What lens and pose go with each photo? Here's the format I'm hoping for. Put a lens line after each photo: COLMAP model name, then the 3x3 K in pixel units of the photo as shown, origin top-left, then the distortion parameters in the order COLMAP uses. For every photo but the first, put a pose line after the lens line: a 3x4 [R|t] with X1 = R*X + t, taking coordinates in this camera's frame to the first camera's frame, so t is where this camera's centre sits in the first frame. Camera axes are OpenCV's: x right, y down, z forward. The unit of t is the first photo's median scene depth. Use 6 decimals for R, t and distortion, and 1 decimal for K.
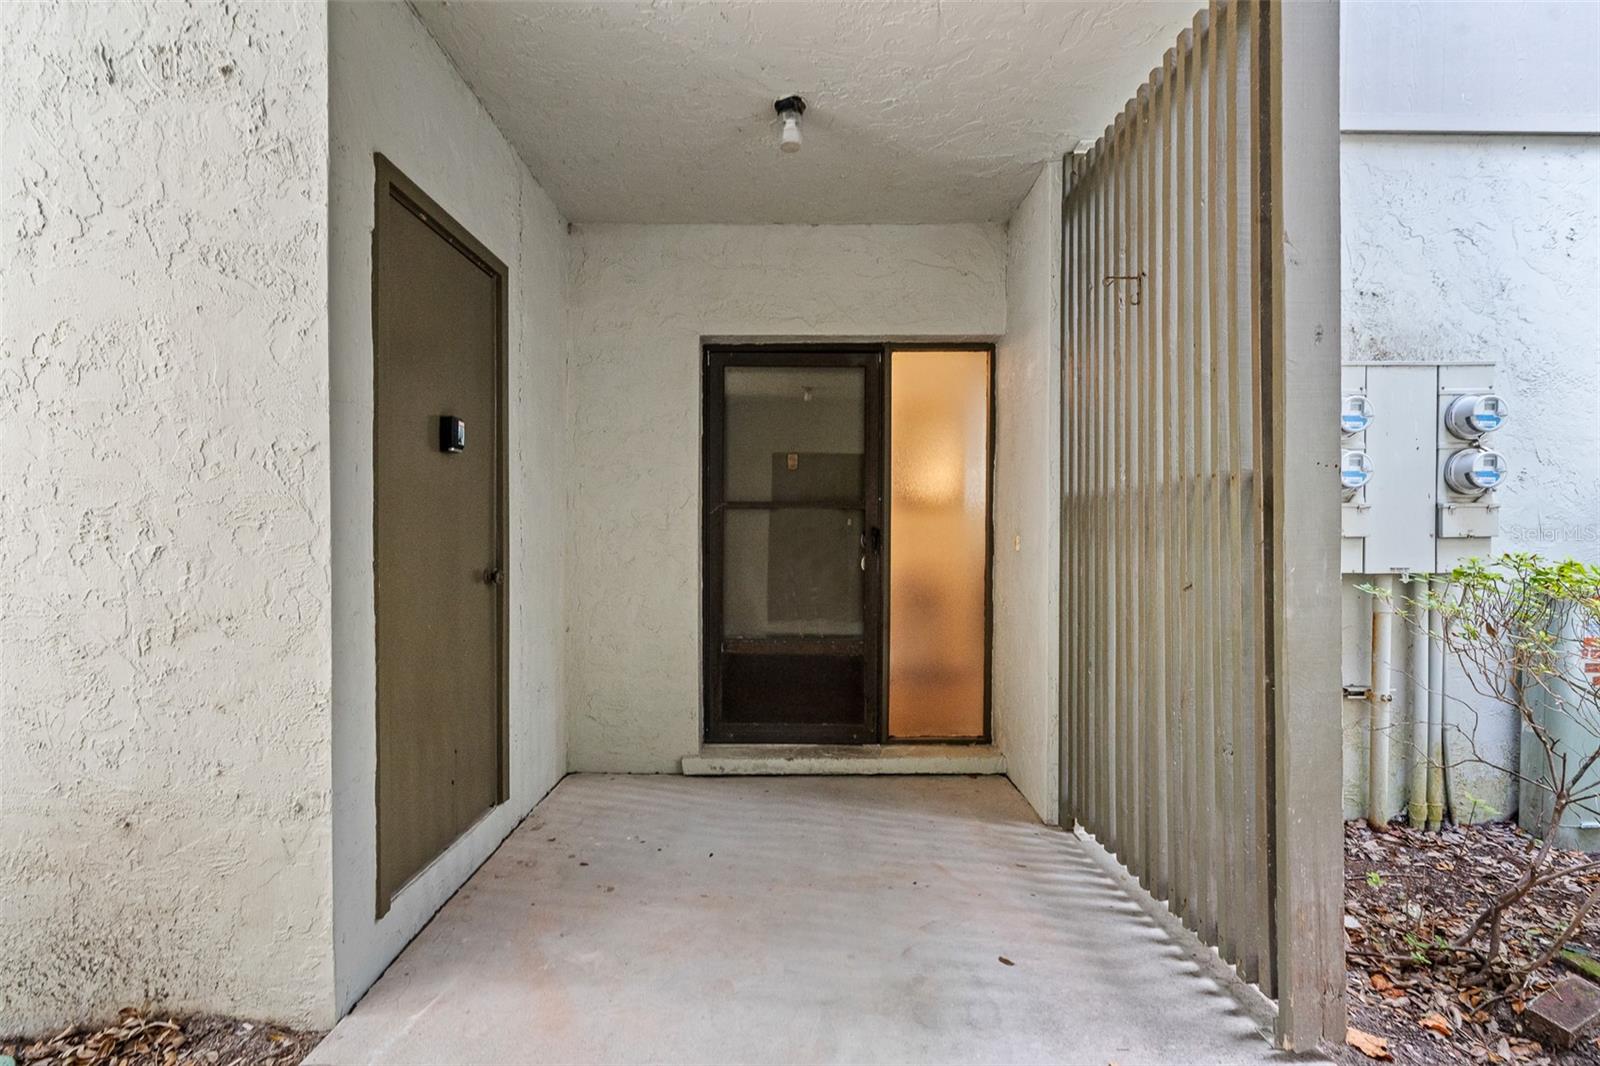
lens RADIAL K [[730.9, 0, 801.5], [0, 730.9, 554.7], [0, 0, 1]] dist [-0.001262, 0.000533]
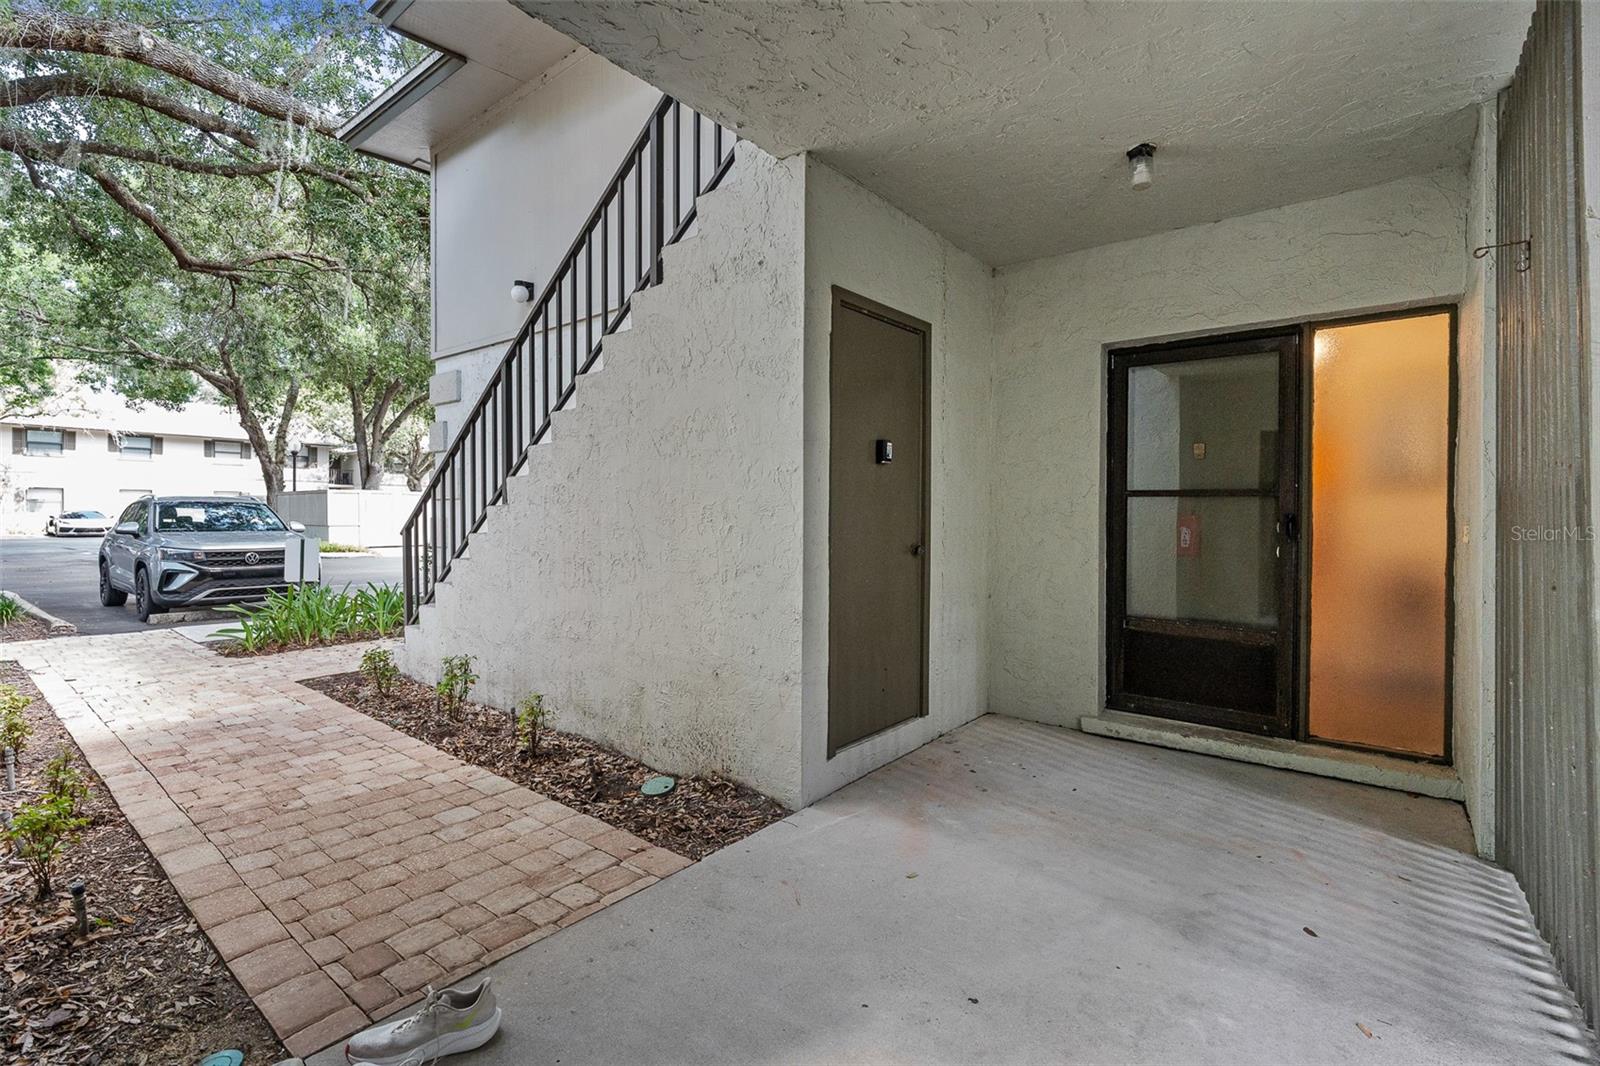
lens RADIAL K [[730.9, 0, 801.5], [0, 730.9, 554.7], [0, 0, 1]] dist [-0.001262, 0.000533]
pose [[0.776067, 0.038885, -0.629450, 0.262014], [-0.023021, 0.999179, 0.033343, -0.002230], [0.630230, -0.011386, 0.776325, -0.199556]]
